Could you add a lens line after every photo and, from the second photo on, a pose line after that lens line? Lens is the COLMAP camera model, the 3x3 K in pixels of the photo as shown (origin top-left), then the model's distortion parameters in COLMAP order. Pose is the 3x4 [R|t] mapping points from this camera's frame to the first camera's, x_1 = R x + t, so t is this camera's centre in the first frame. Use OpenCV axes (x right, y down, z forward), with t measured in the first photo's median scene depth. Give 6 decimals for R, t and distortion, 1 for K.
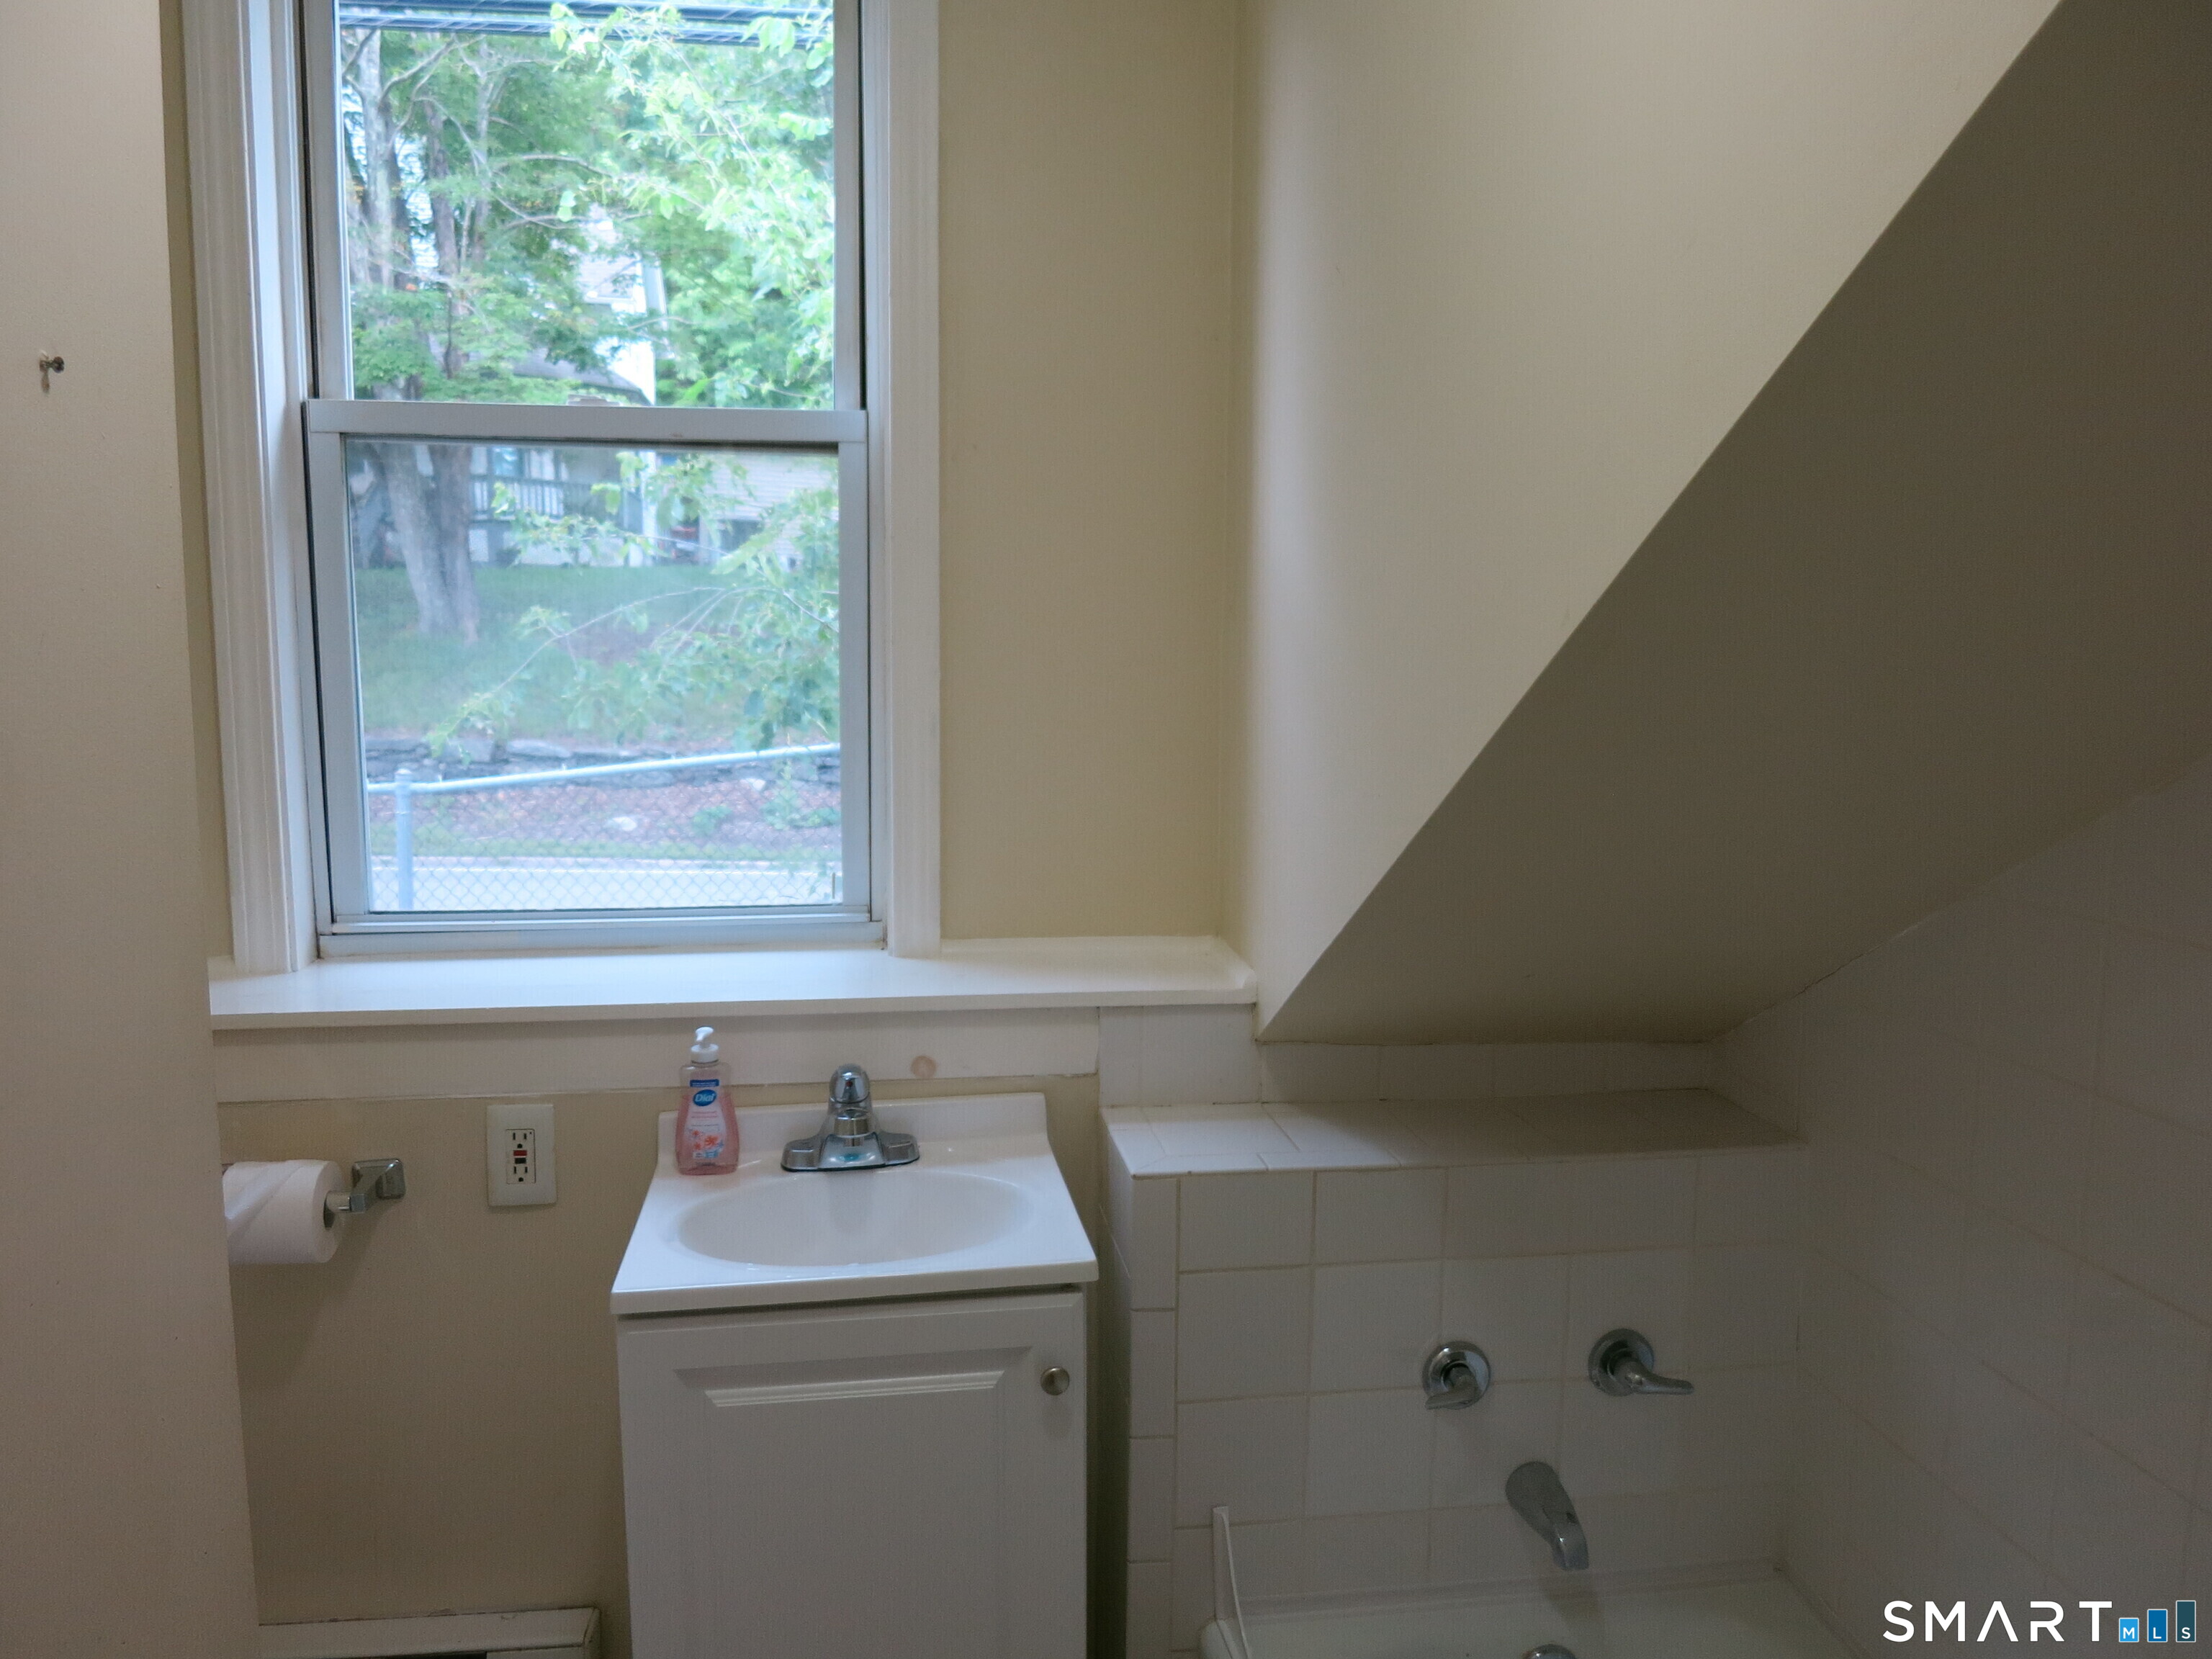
lens RADIAL K [[1594.0, 0, 1102.4], [0, 1594.0, 833.5], [0, 0, 1]] dist [-0.033451, -0.005874]
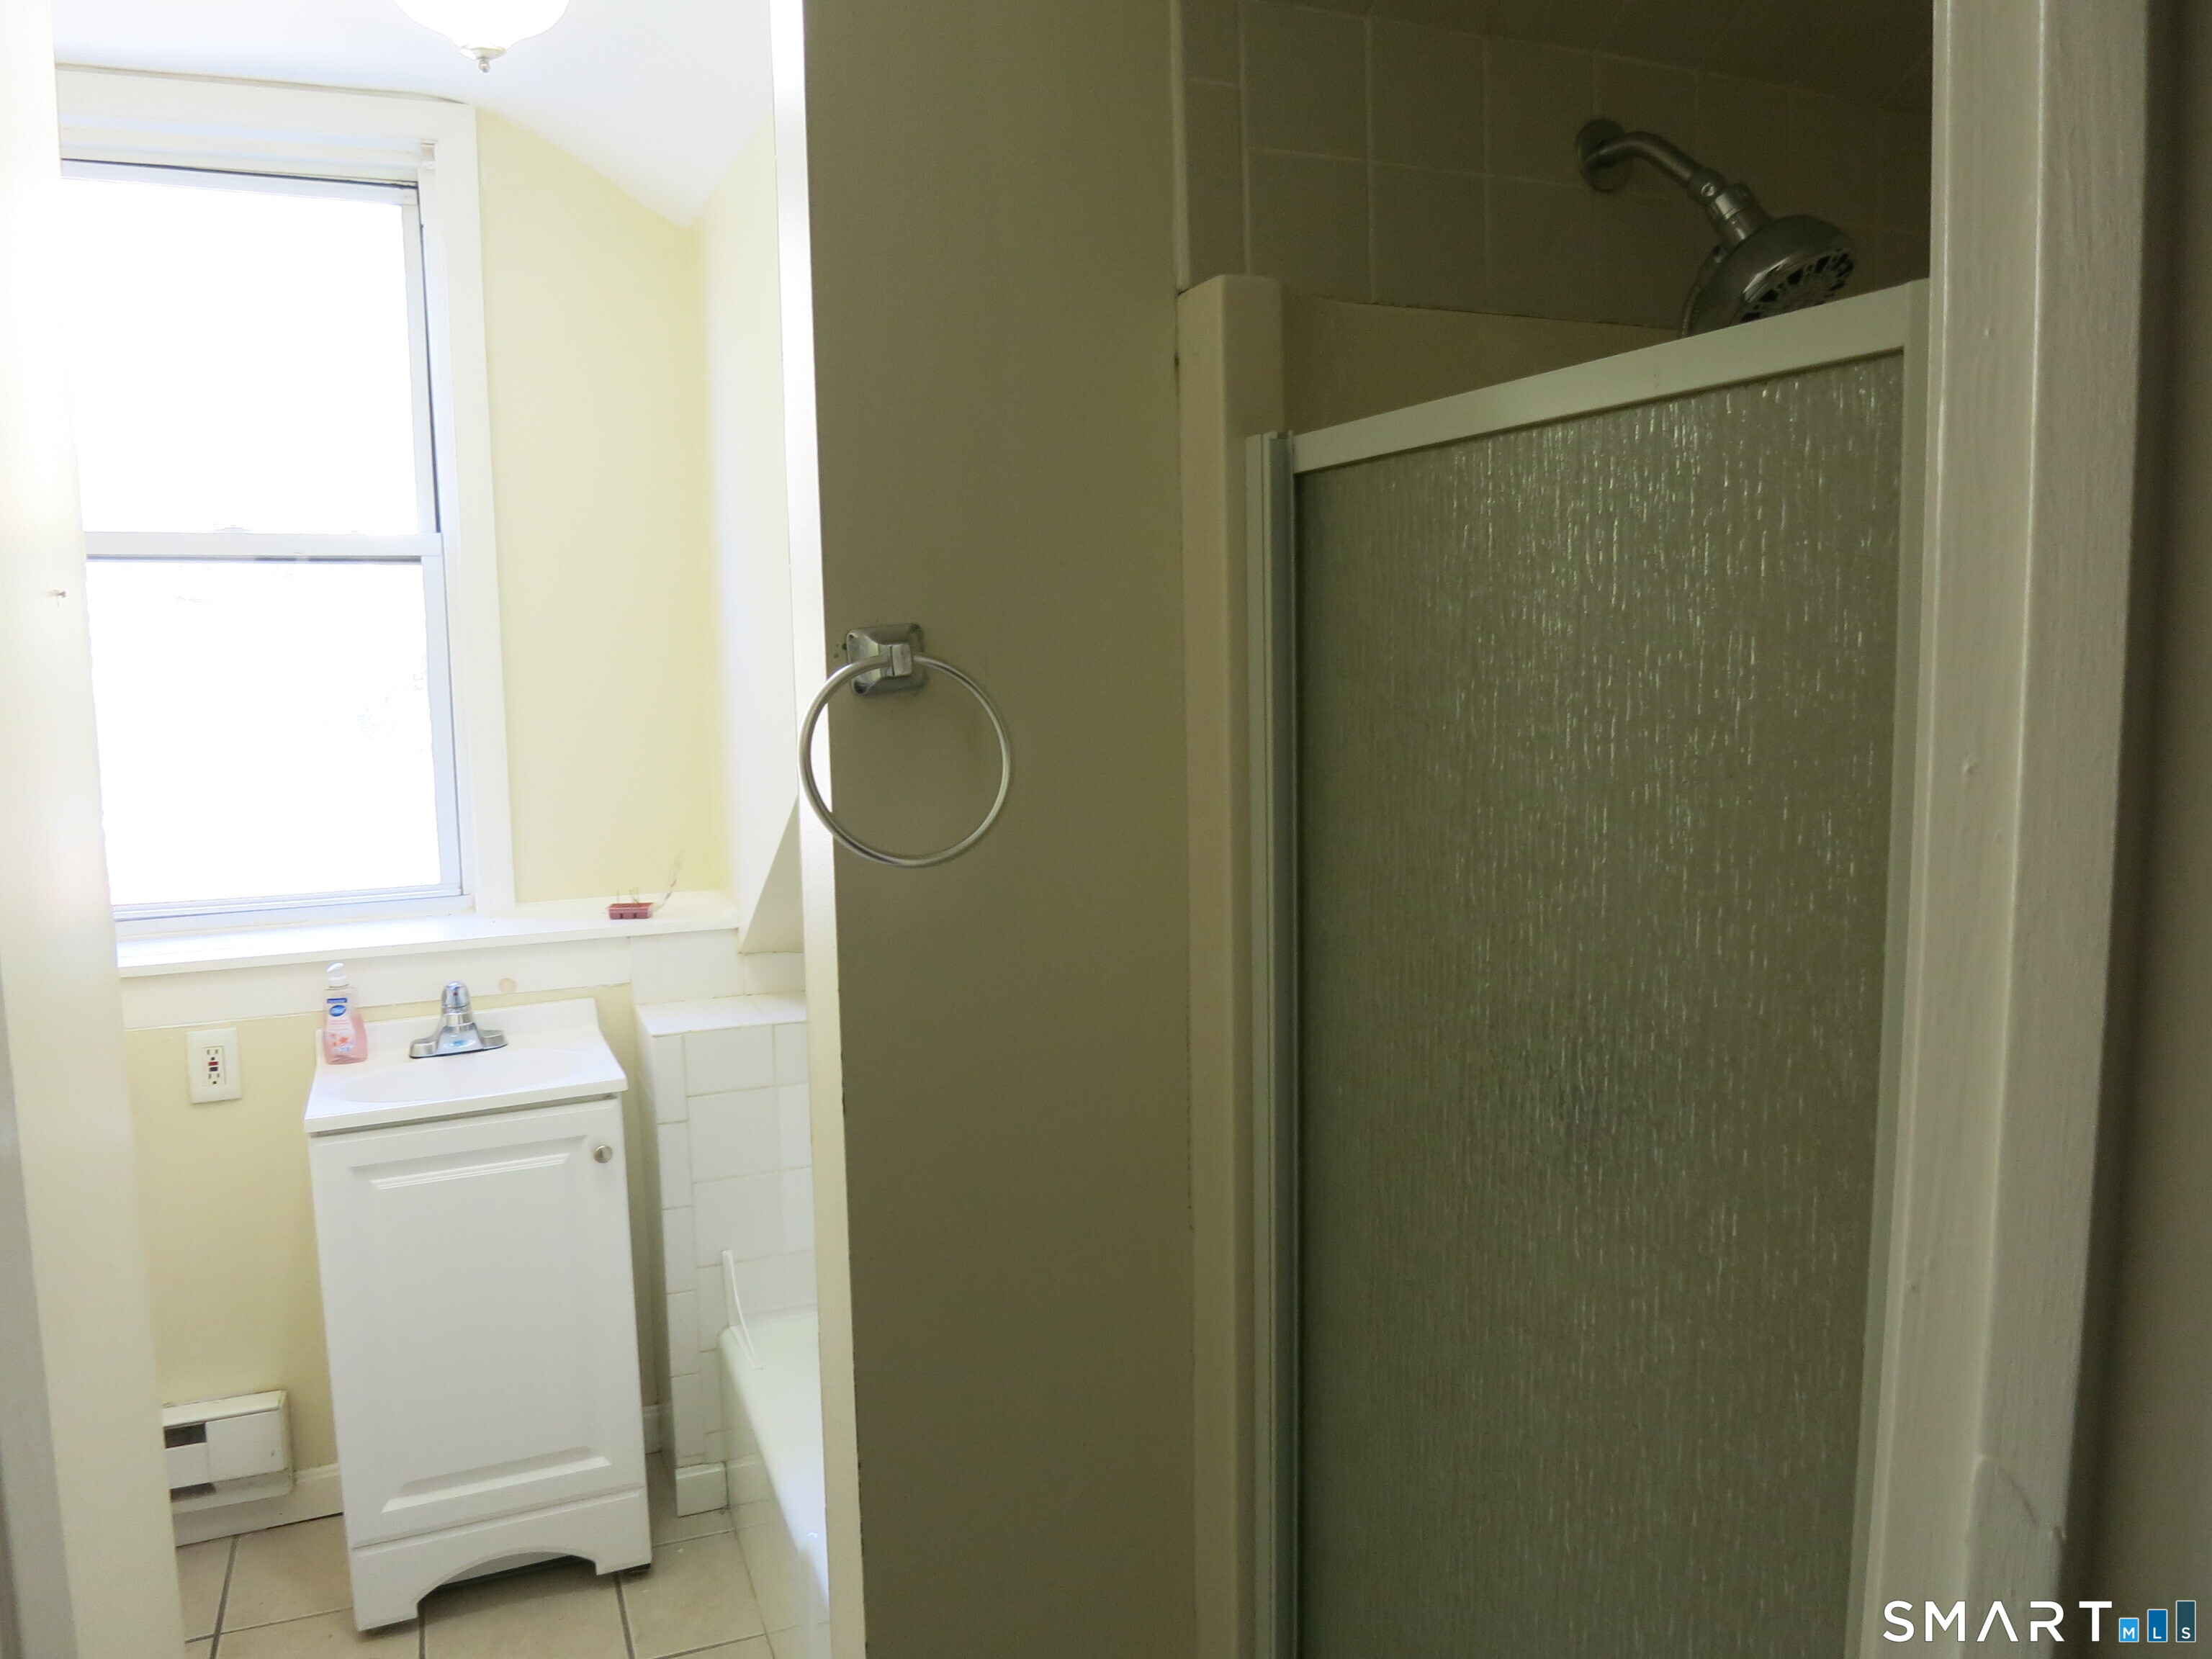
lens RADIAL K [[1594.0, 0, 1118.5], [0, 1594.0, 823.1], [0, 0, 1]] dist [-0.033451, -0.005874]
pose [[0.965249, -0.054071, 0.255677, 0.068945], [0.059658, 0.998119, -0.014139, 0.054500], [-0.254432, 0.028901, 0.966659, -0.584574]]
